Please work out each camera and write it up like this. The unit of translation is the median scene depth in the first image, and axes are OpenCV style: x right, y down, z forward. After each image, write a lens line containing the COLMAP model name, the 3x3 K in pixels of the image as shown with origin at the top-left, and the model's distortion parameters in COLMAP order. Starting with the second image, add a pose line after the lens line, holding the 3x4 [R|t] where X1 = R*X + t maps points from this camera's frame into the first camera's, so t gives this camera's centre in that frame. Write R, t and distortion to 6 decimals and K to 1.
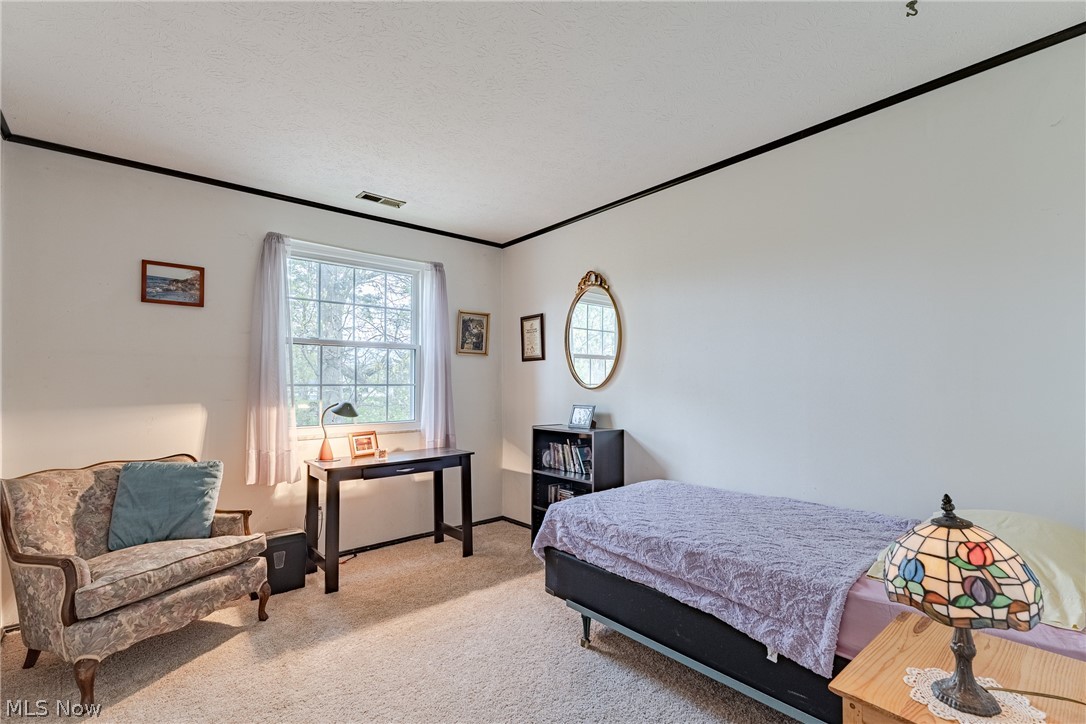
lens RADIAL K [[494.4, 0, 541.6], [0, 494.4, 365.5], [0, 0, 1]] dist [-0.000093, -0.001168]
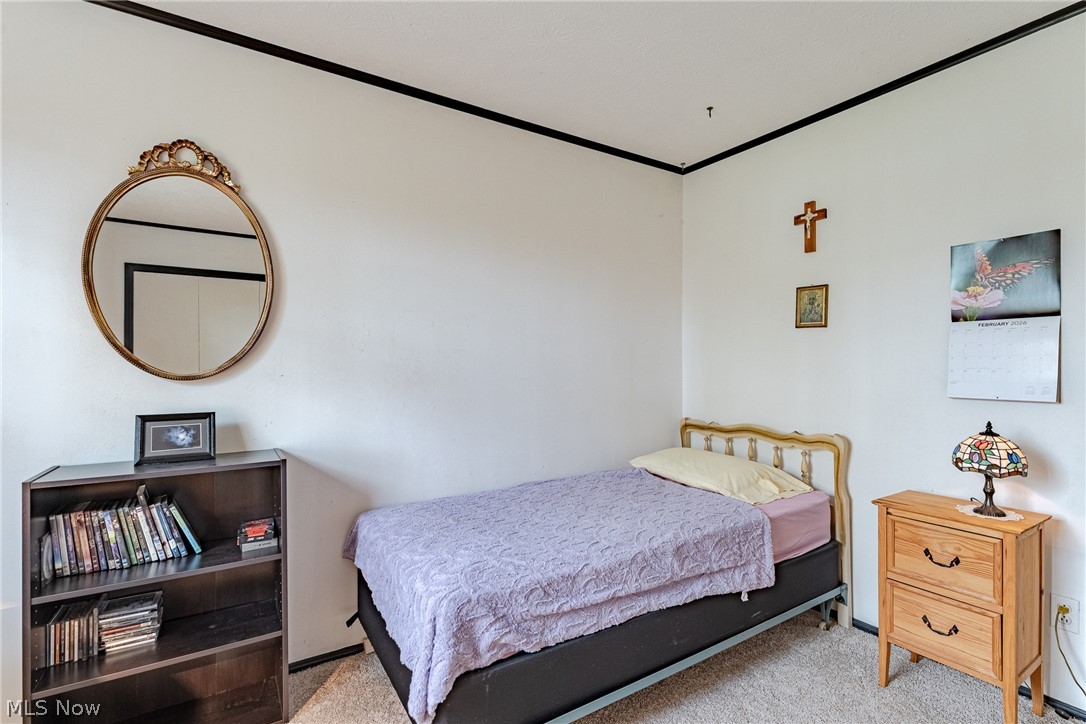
lens RADIAL K [[494.4, 0, 541.8], [0, 494.4, 365.5], [0, 0, 1]] dist [-0.000093, -0.001168]
pose [[0.139915, 0.004838, 0.990152, -0.576505], [-0.033294, 0.999446, -0.000179, 0.036535], [-0.989604, -0.032942, 0.139998, 0.987874]]
